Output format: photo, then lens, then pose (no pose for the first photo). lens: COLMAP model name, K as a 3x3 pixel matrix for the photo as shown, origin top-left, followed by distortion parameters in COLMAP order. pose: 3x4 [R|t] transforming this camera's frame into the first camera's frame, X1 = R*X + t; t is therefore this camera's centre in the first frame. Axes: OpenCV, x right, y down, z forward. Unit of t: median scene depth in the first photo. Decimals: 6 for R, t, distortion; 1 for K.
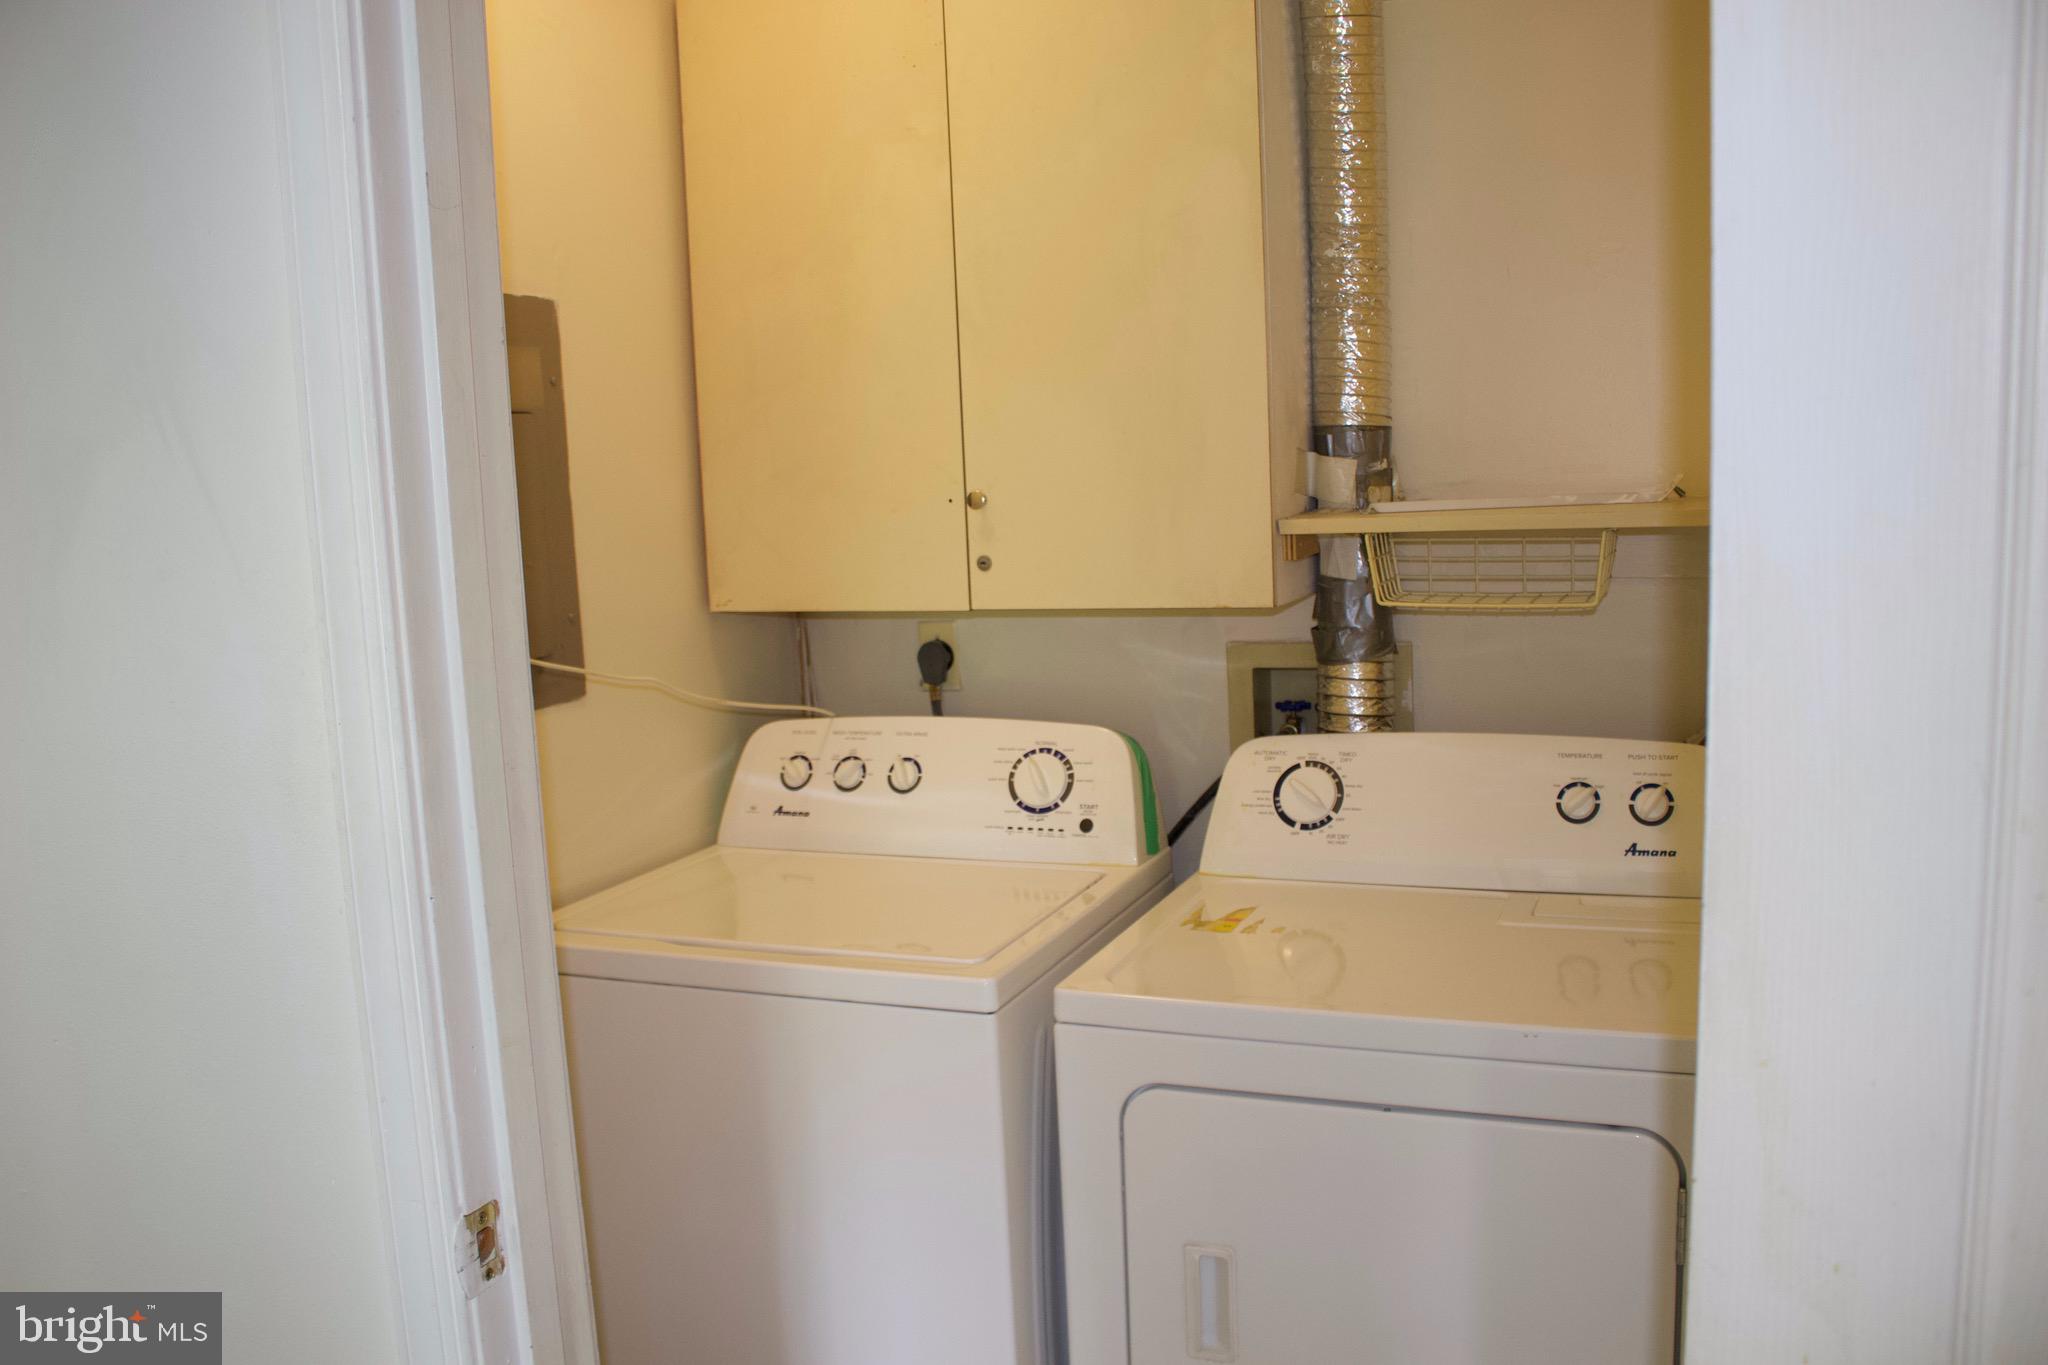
lens RADIAL K [[1691.1, 0, 1024.6], [0, 1691.1, 703.2], [0, 0, 1]] dist [-0.157461, 0.130044]
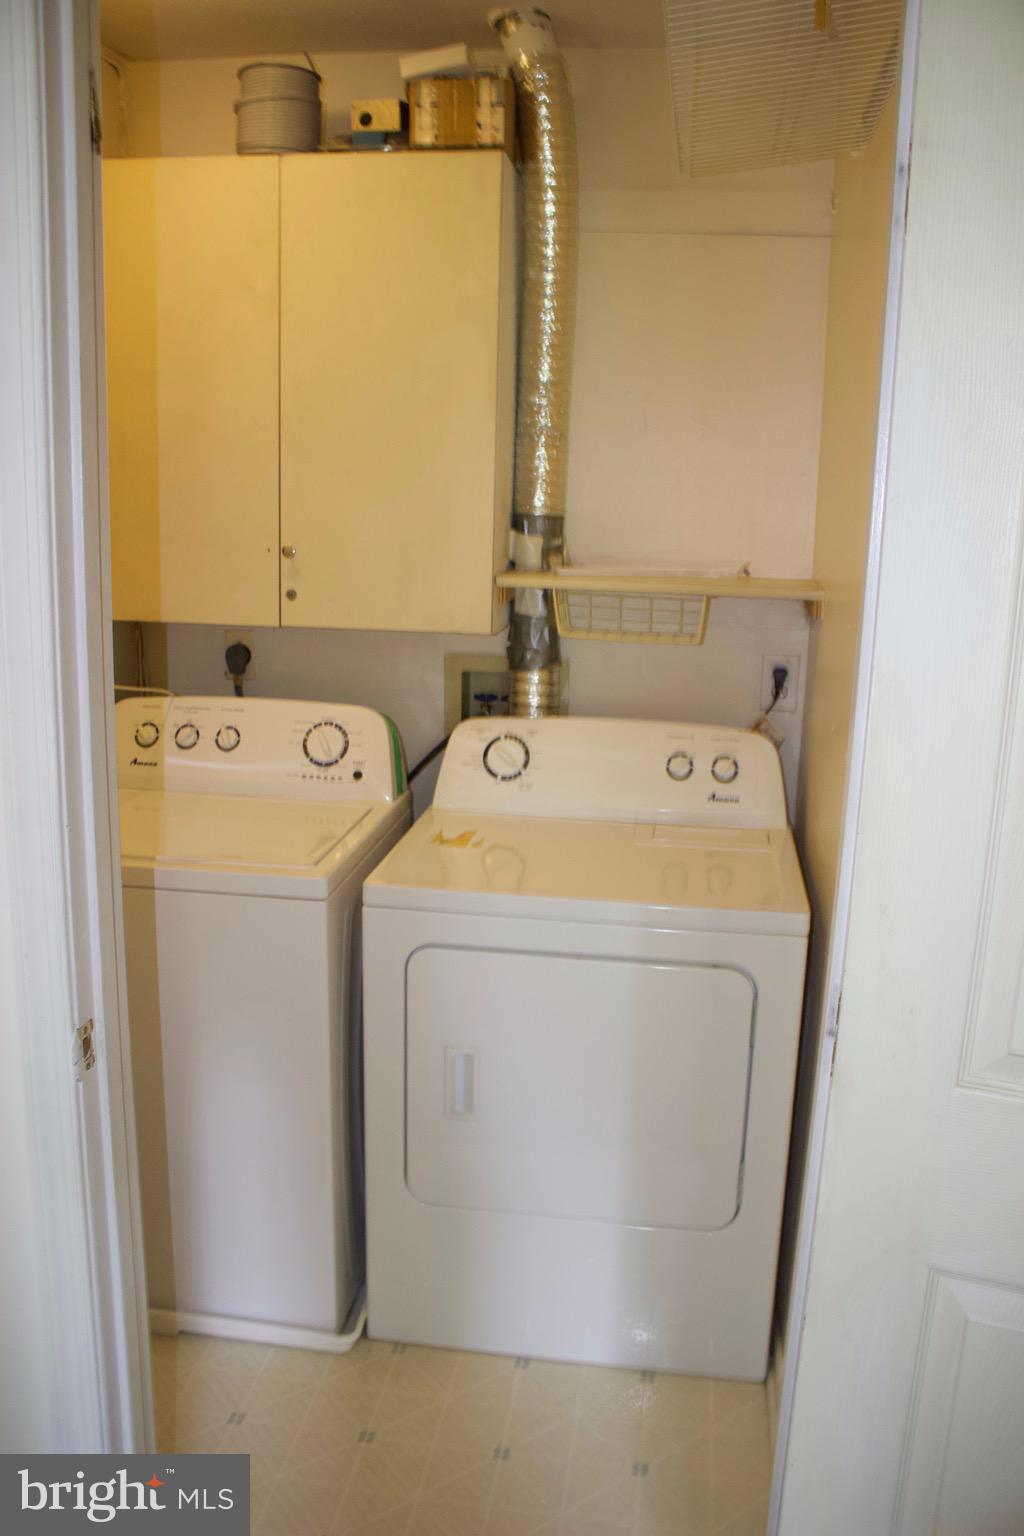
lens RADIAL K [[1268.3, 0, 531.3], [0, 1268.3, 764.8], [0, 0, 1]] dist [-0.157461, 0.130044]
pose [[0.962334, 0.014421, 0.271486, -0.117520], [-0.033249, 0.997339, 0.064880, -0.013955], [-0.269828, -0.071463, 0.960253, -0.108161]]
